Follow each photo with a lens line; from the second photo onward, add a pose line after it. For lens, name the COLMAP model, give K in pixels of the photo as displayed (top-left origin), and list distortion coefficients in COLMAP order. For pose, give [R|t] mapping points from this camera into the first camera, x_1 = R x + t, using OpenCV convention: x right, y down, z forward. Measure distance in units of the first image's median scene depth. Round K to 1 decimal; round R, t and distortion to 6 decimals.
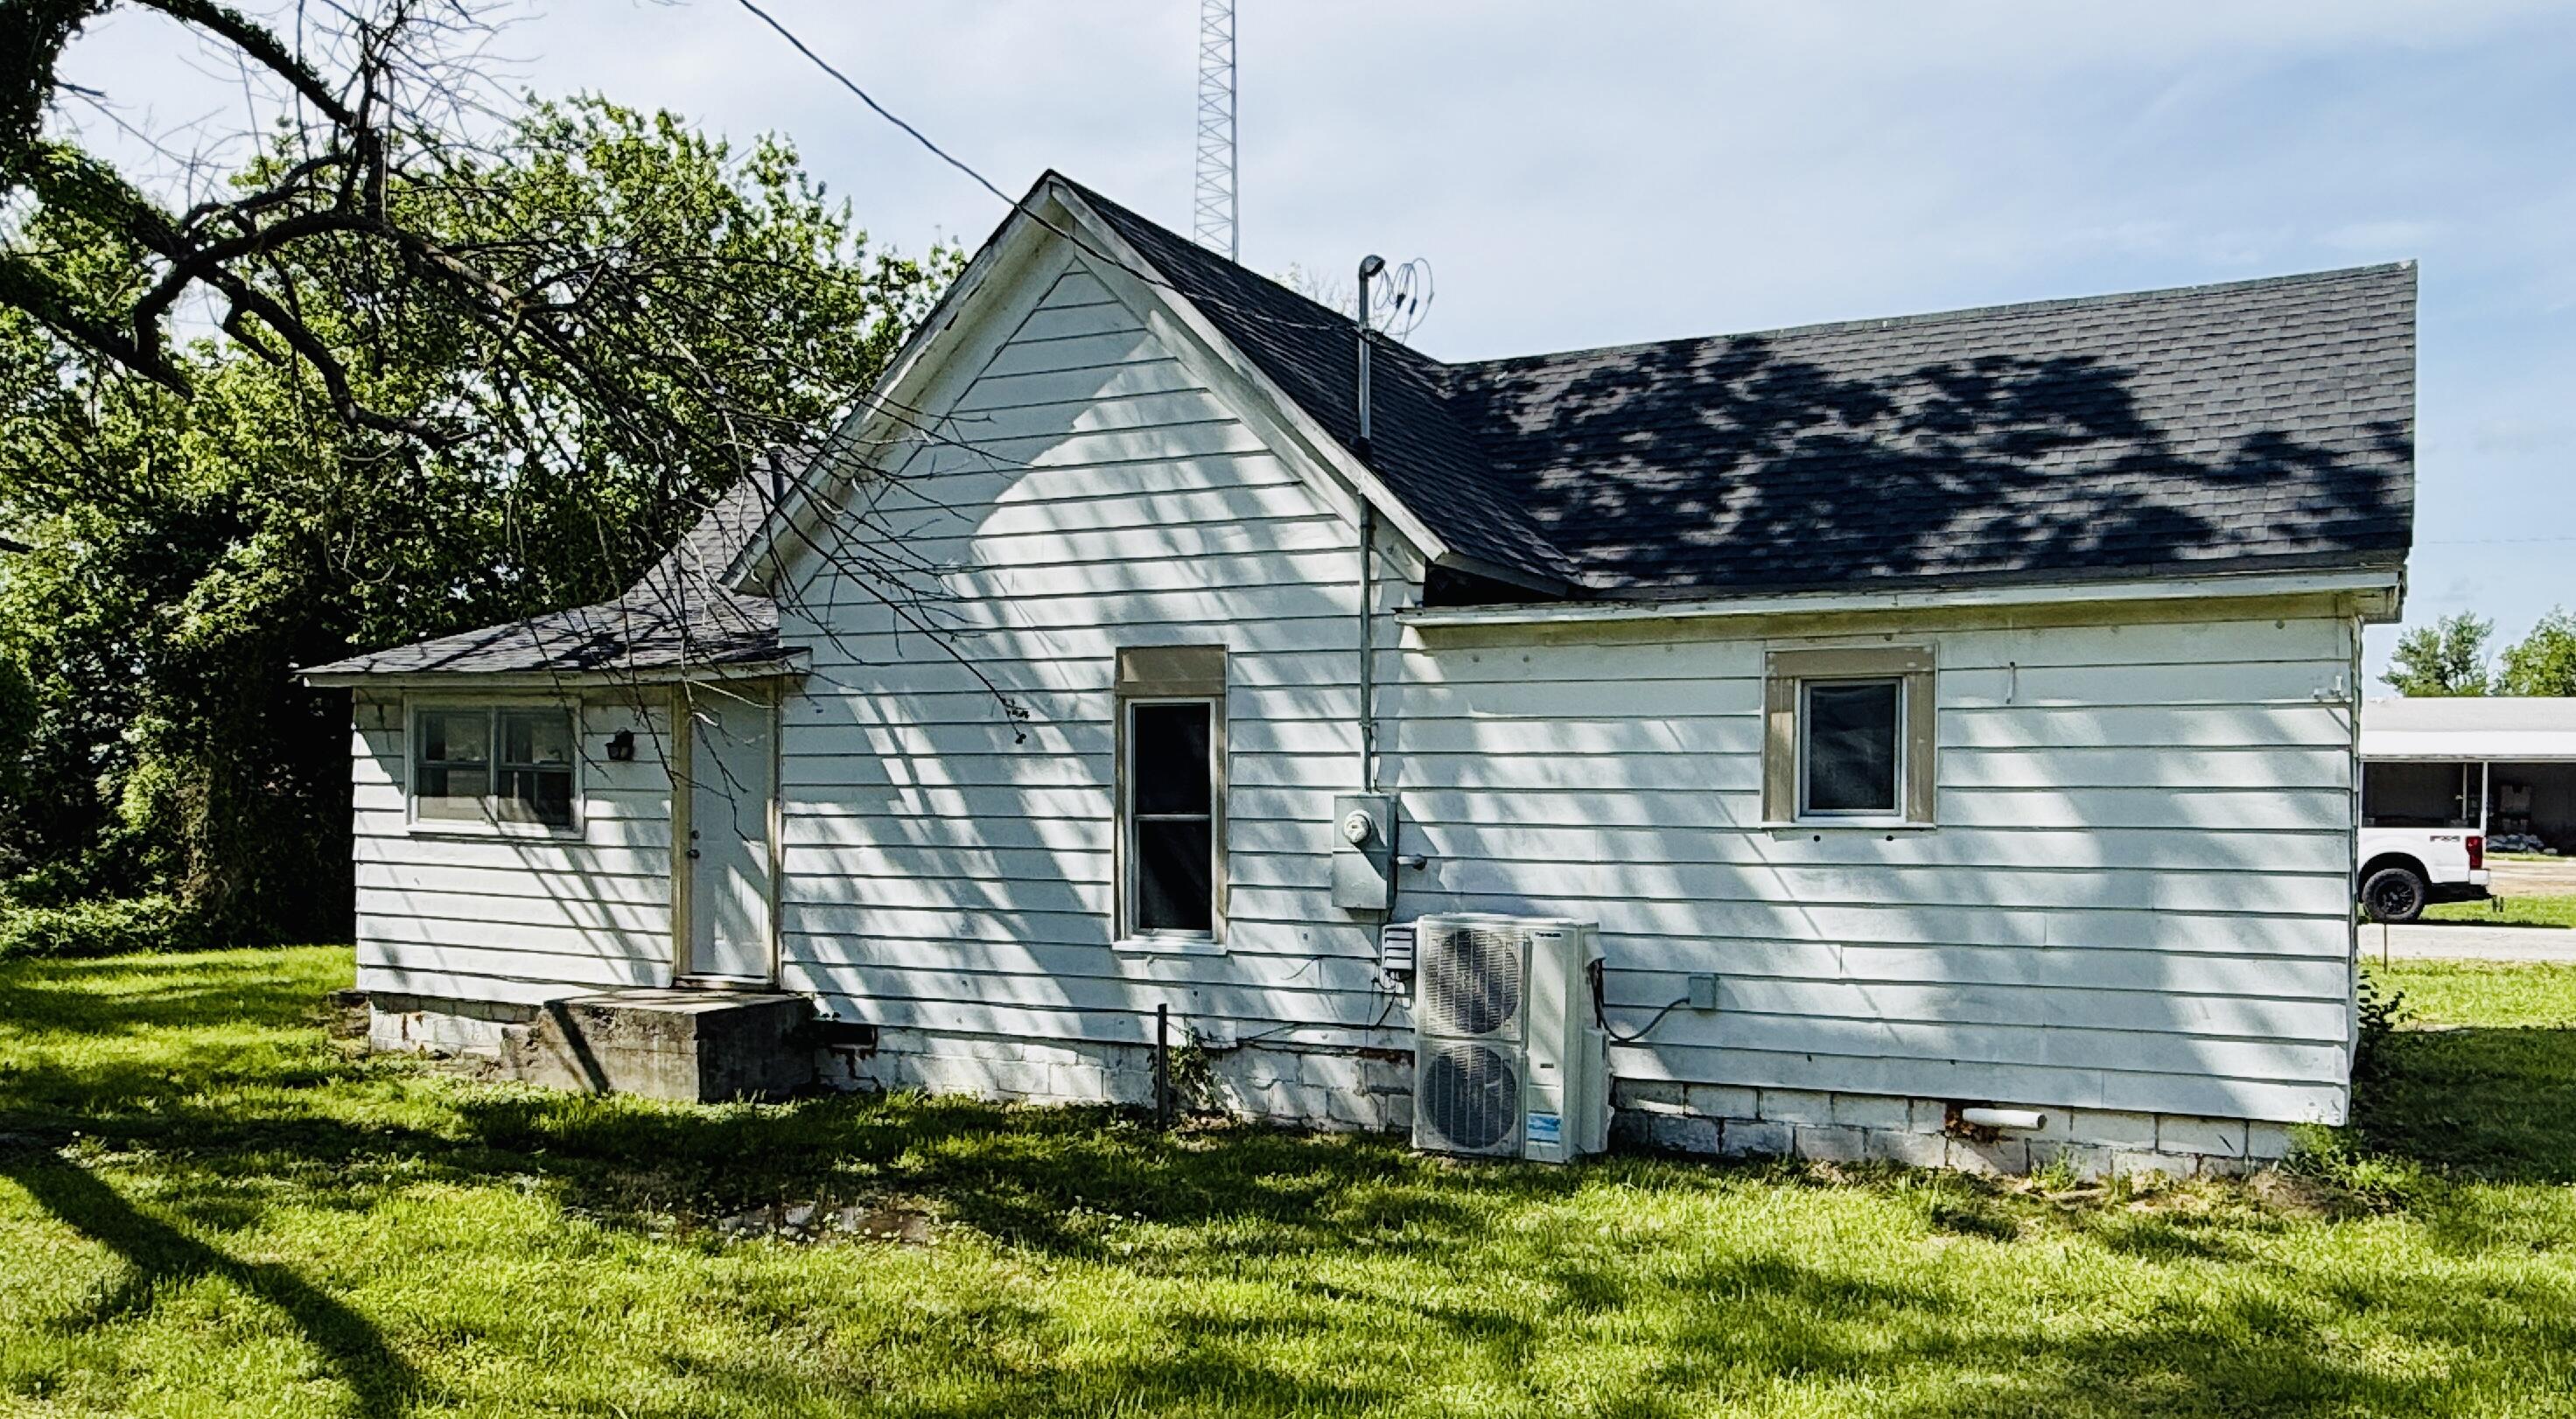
lens RADIAL K [[1995.2, 0, 1291.0], [0, 1995.2, 845.0], [0, 0, 1]] dist [0.004909, 0.000515]
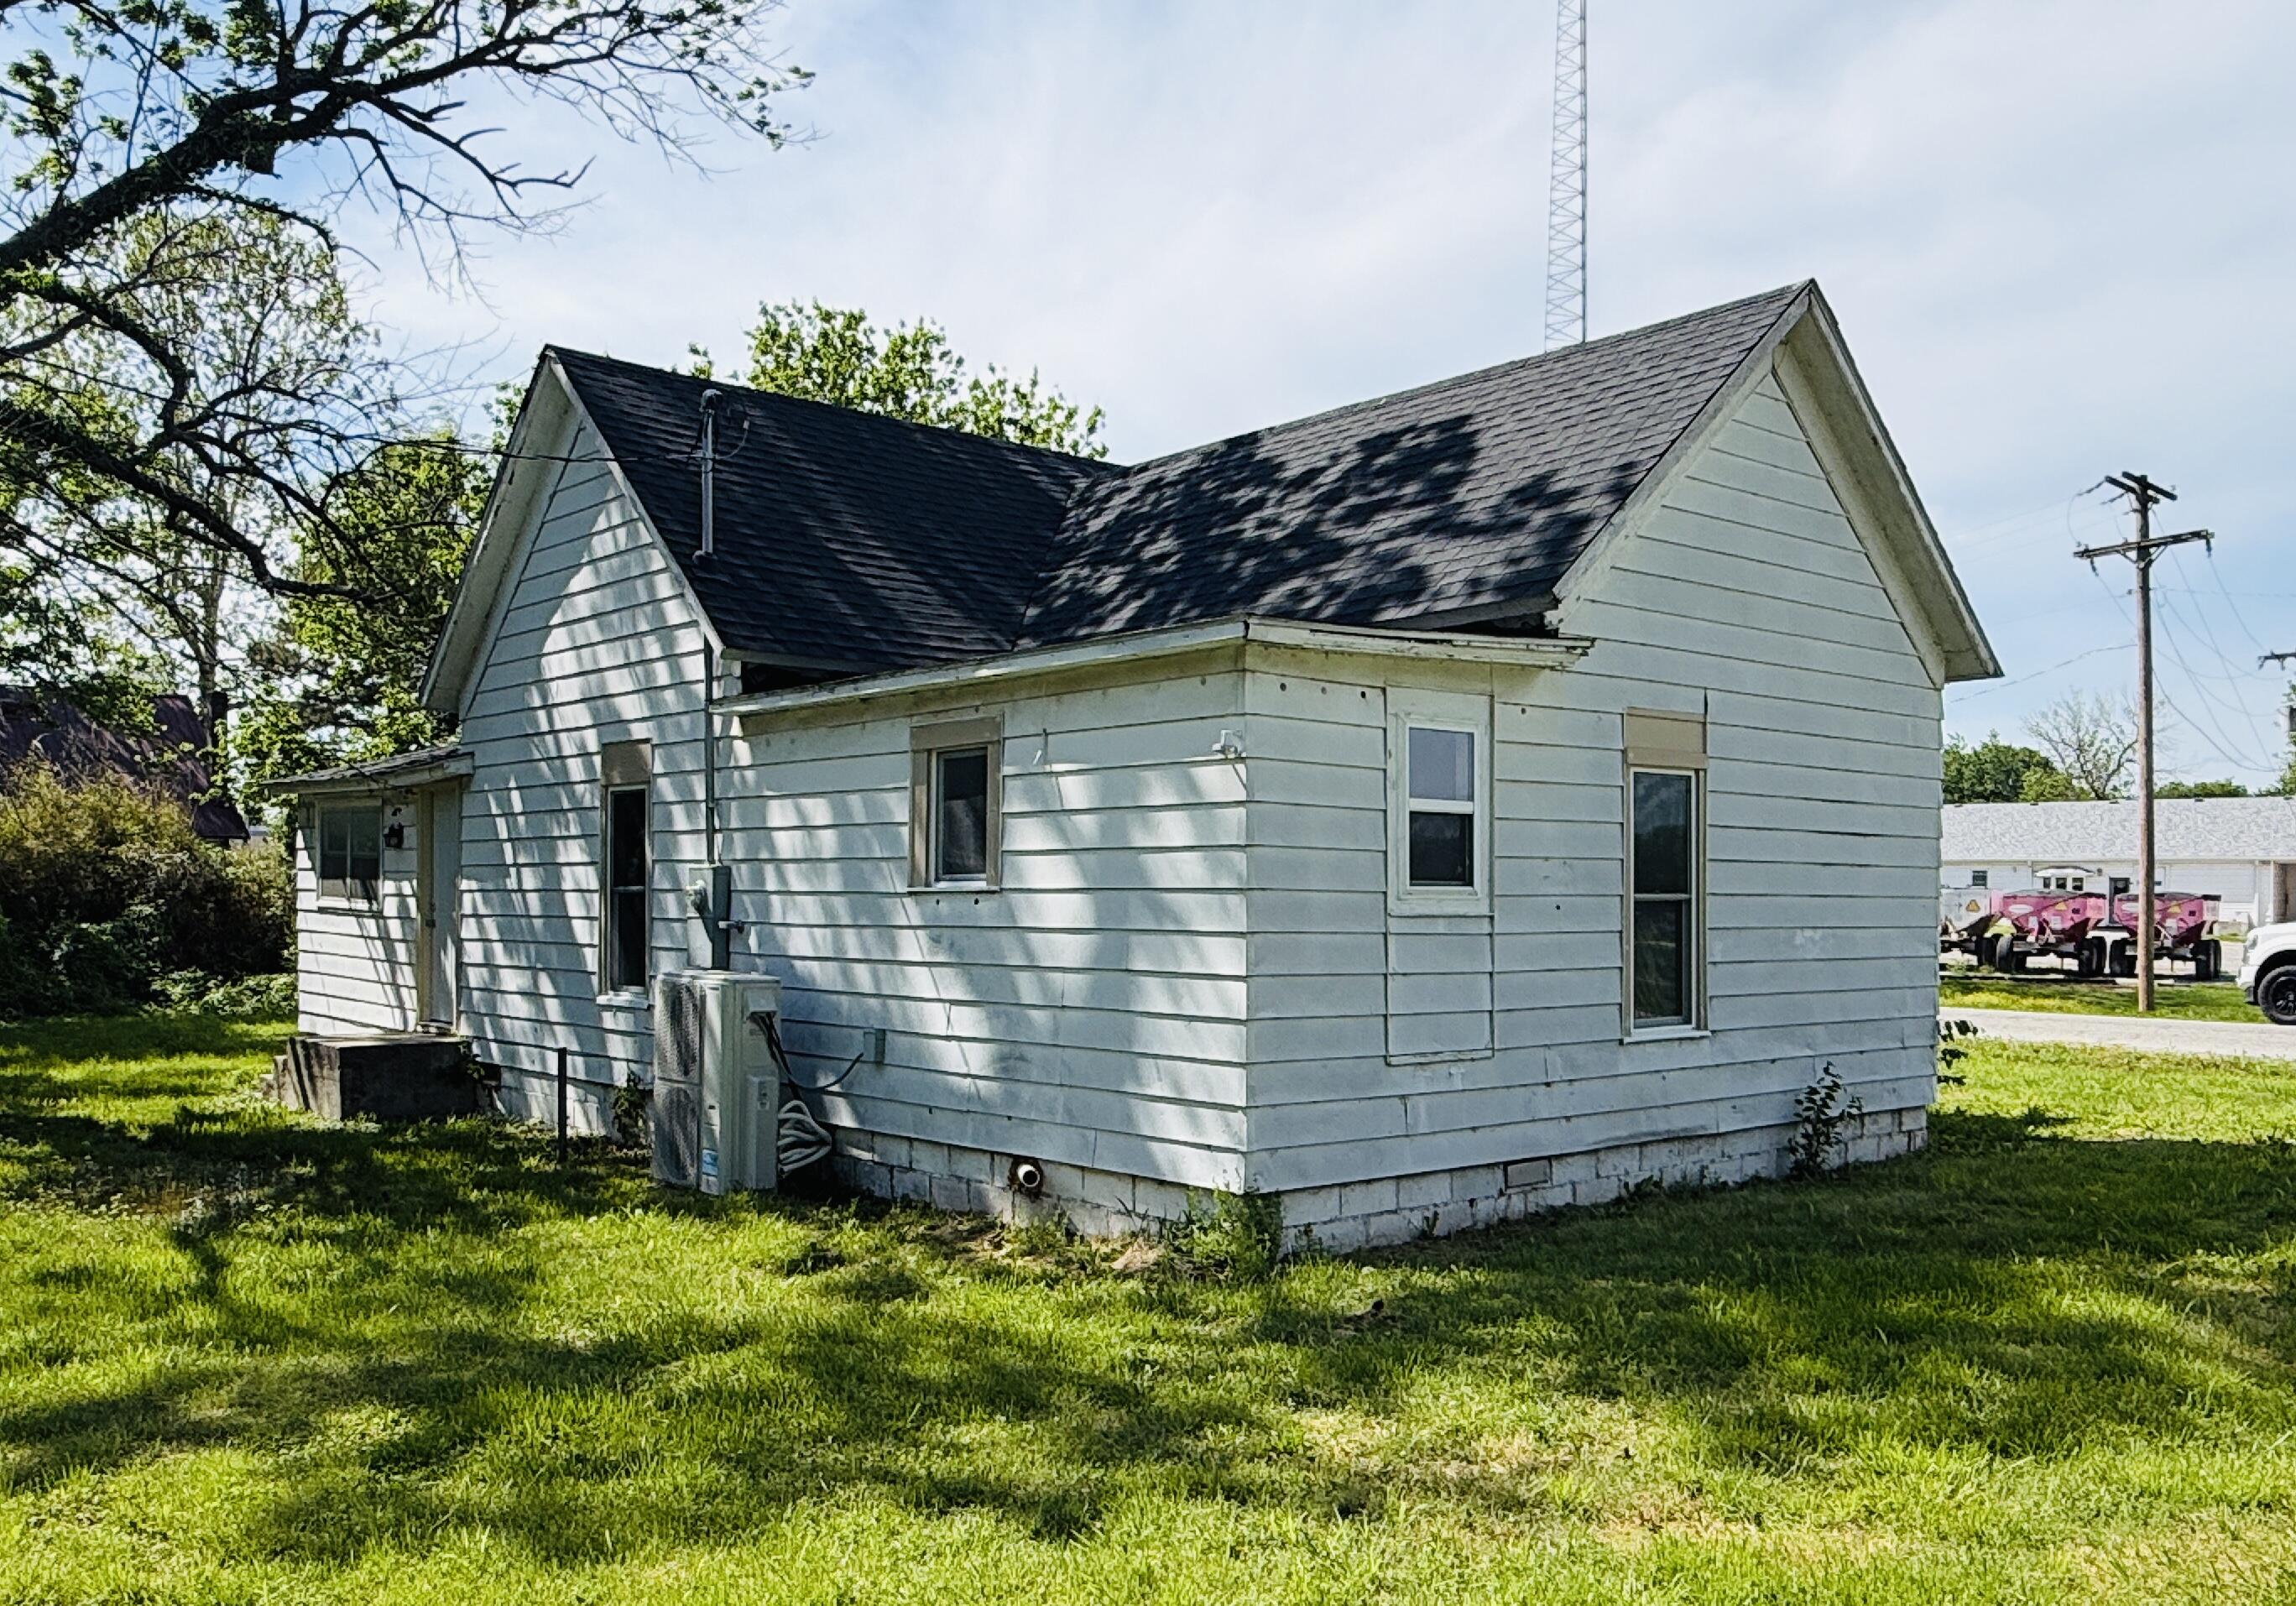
lens RADIAL K [[1882.3, 0, 1149.7], [0, 1882.3, 901.6], [0, 0, 1]] dist [0.005222, 0.001635]
pose [[0.926476, 0.001856, -0.376350, 0.622368], [-0.012043, 0.999622, -0.024715, 0.016459], [0.376162, 0.027430, 0.926148, 0.101558]]
